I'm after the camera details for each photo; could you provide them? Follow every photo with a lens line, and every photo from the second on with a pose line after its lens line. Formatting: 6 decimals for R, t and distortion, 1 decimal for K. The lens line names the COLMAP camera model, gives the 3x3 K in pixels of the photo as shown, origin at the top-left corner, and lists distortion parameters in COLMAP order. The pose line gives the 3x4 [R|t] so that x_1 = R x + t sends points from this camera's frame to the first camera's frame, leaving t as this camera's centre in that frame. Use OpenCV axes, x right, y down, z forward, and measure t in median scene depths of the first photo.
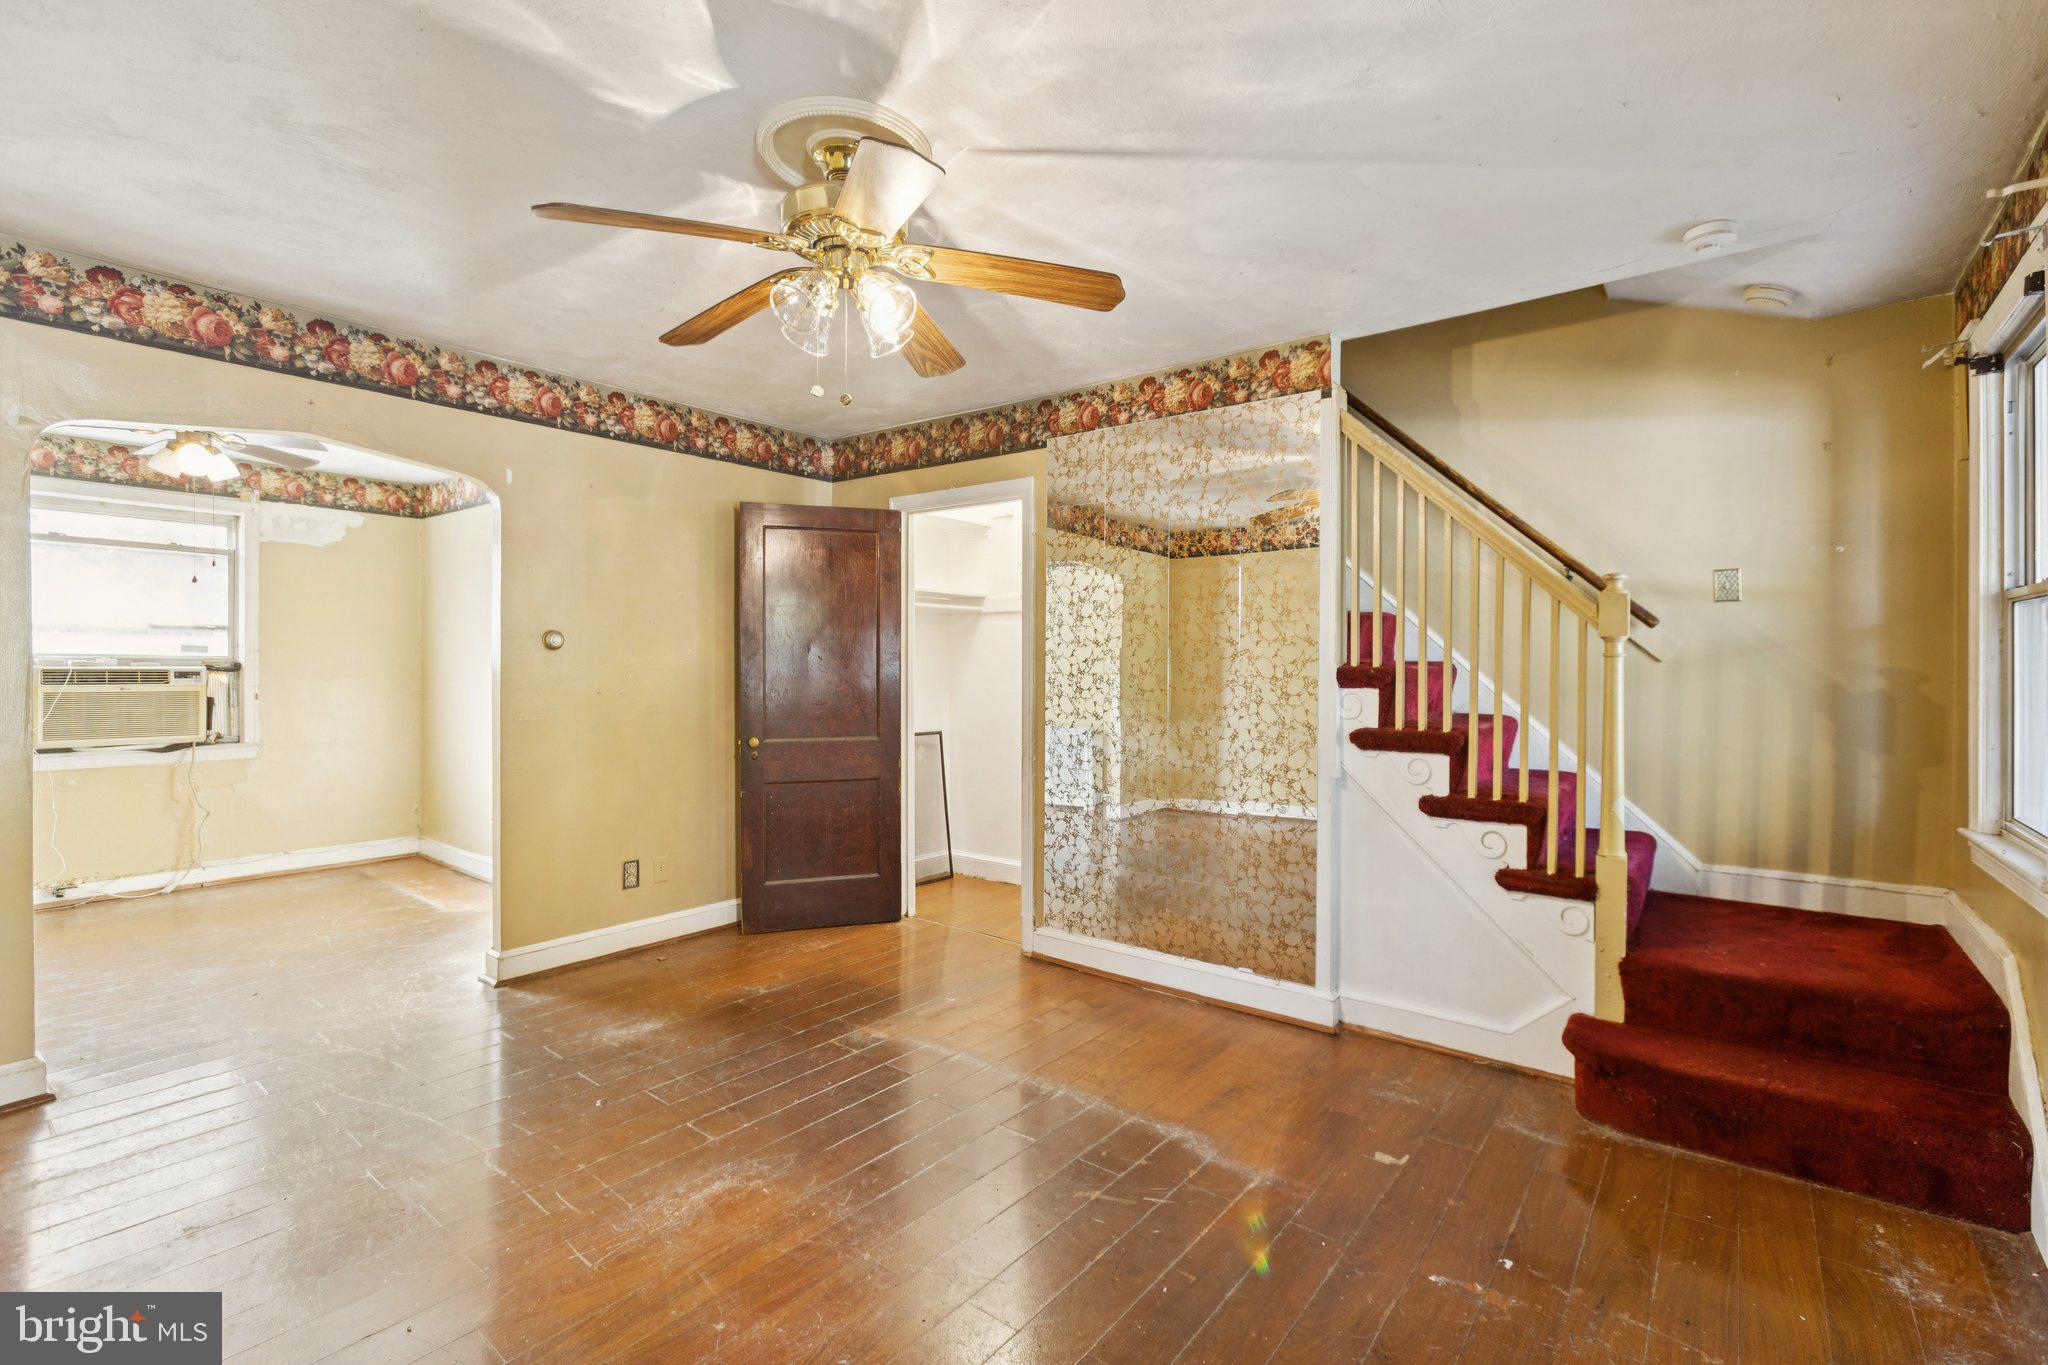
lens RADIAL K [[916.9, 0, 1029.7], [0, 916.9, 669.0], [0, 0, 1]] dist [-0.026836, 0.016710]
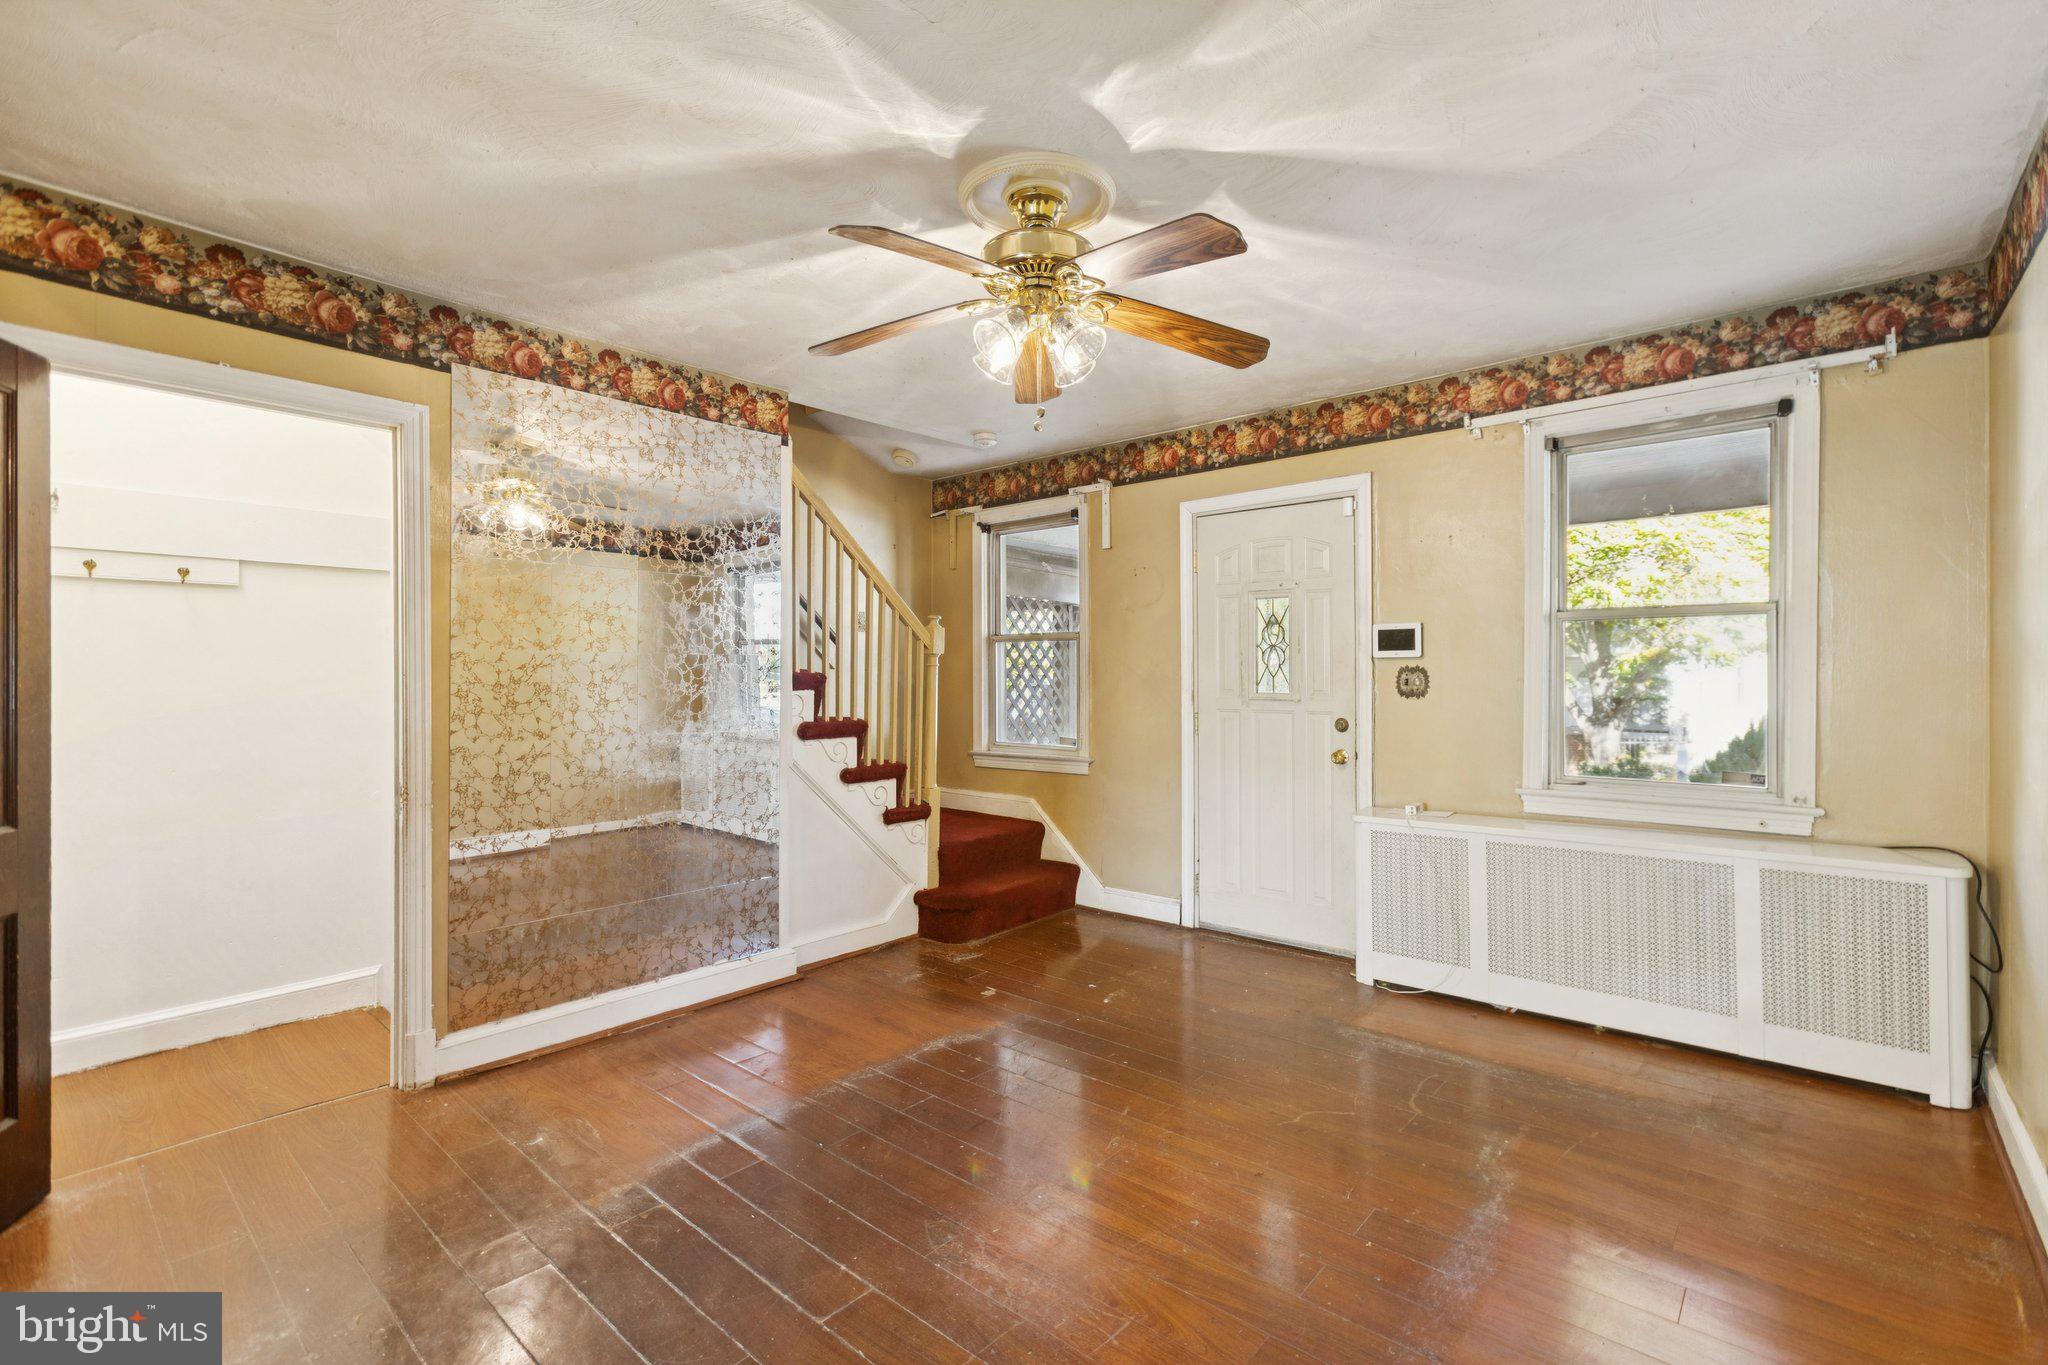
lens RADIAL K [[916.9, 0, 1029.7], [0, 916.9, 669.0], [0, 0, 1]] dist [-0.026836, 0.016710]
pose [[0.045530, 0.000285, 0.998963, -0.797554], [0.004795, 0.999988, -0.000504, -0.005129], [-0.998951, 0.004813, 0.045528, 0.595375]]
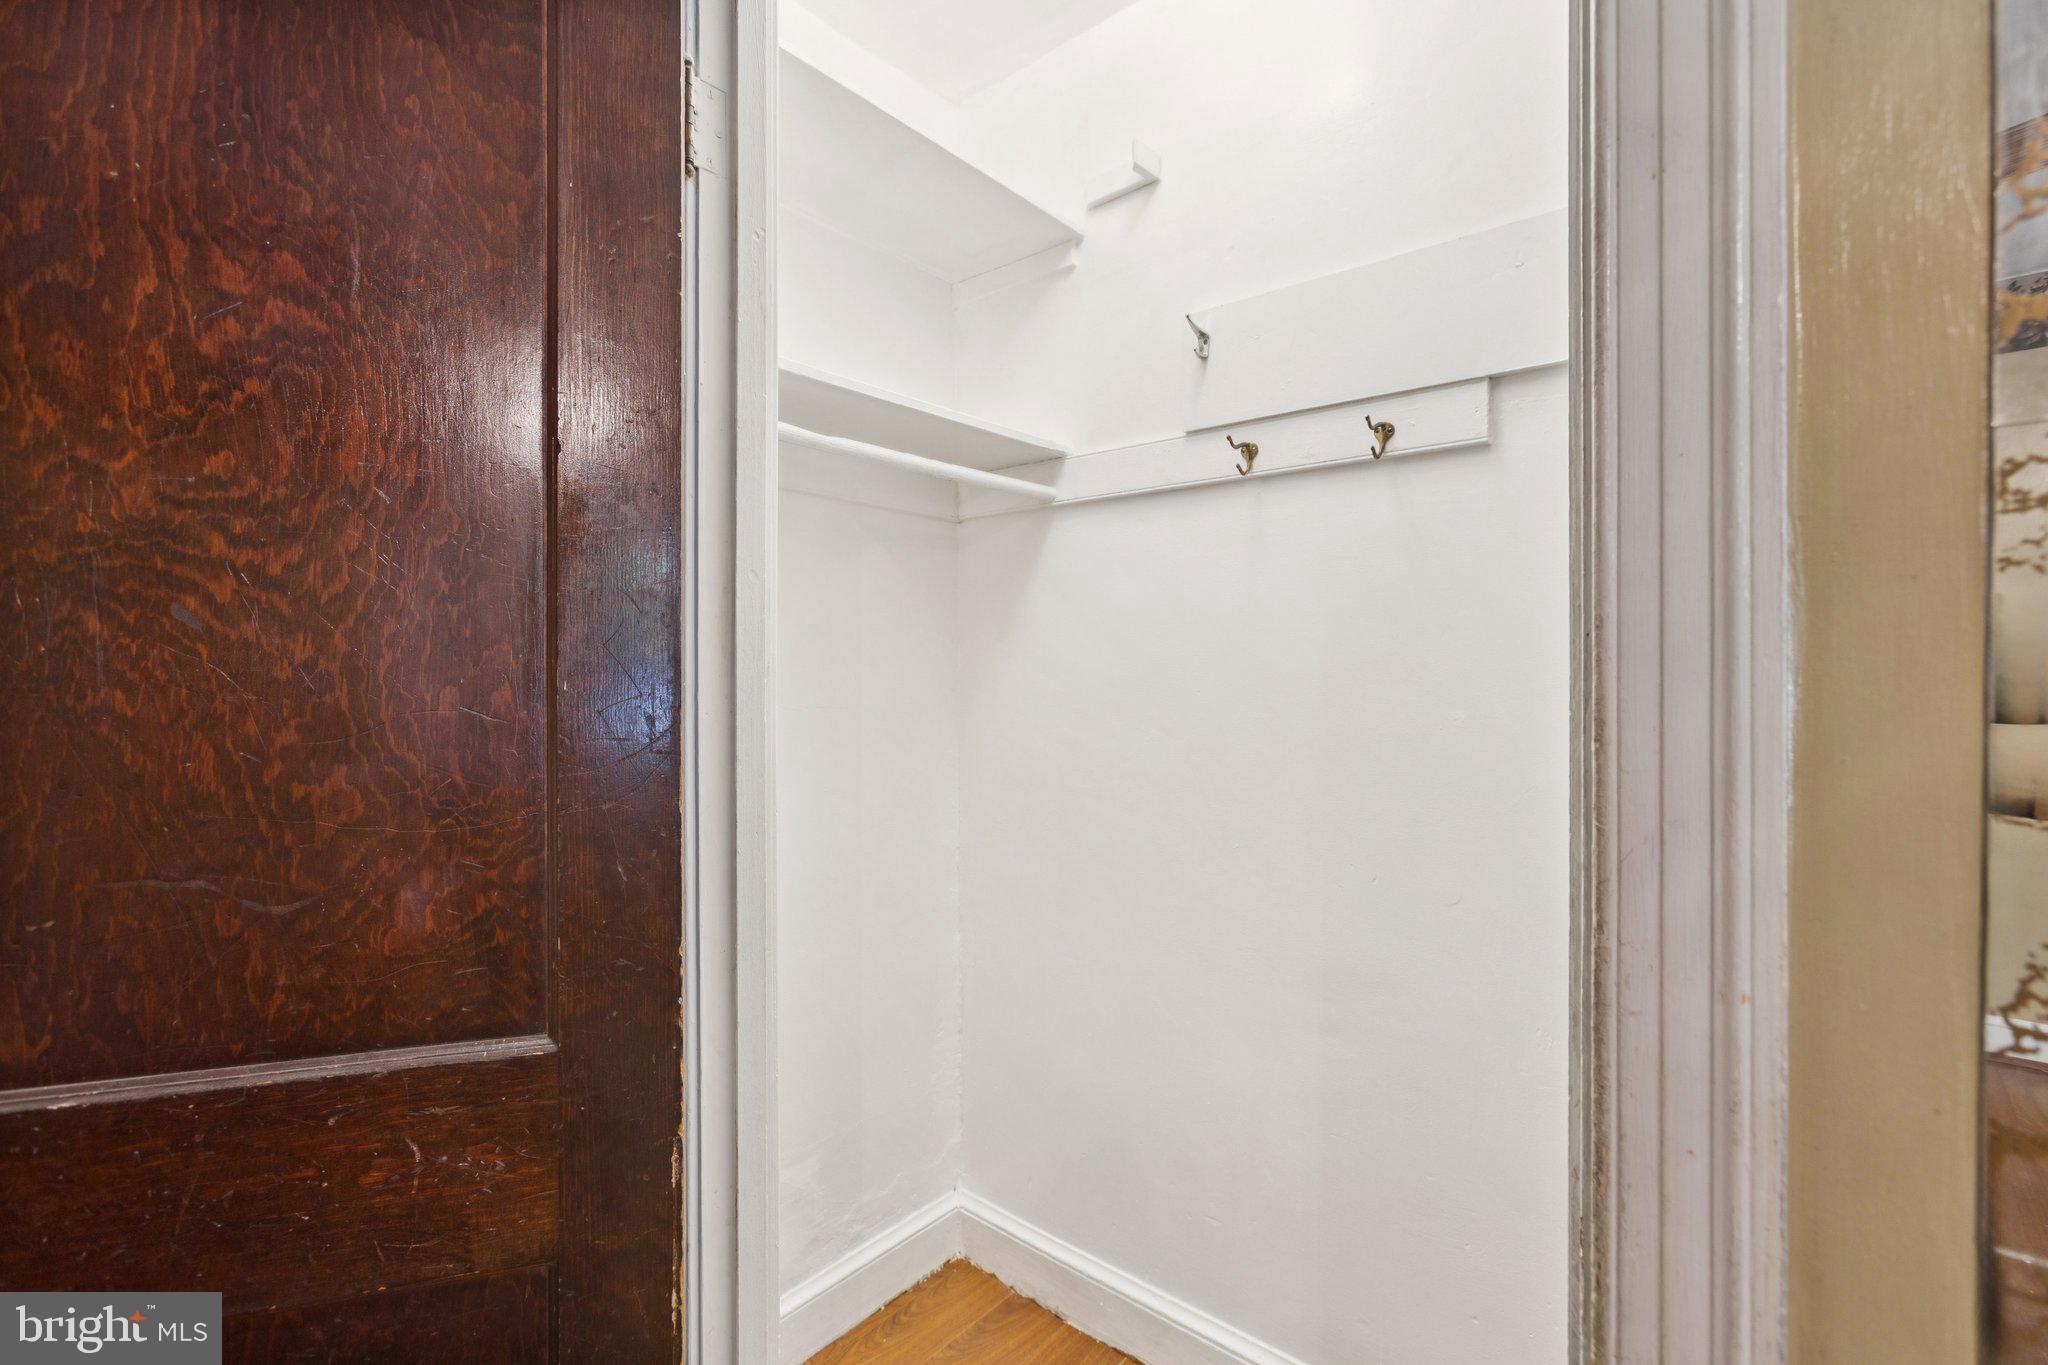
lens RADIAL K [[916.9, 0, 1029.7], [0, 916.9, 669.0], [0, 0, 1]] dist [-0.026836, 0.016710]
pose [[0.999423, -0.004564, -0.033643, -0.081564], [0.004467, 0.999986, -0.002948, -0.000848], [0.033656, 0.002796, 0.999430, 1.067708]]
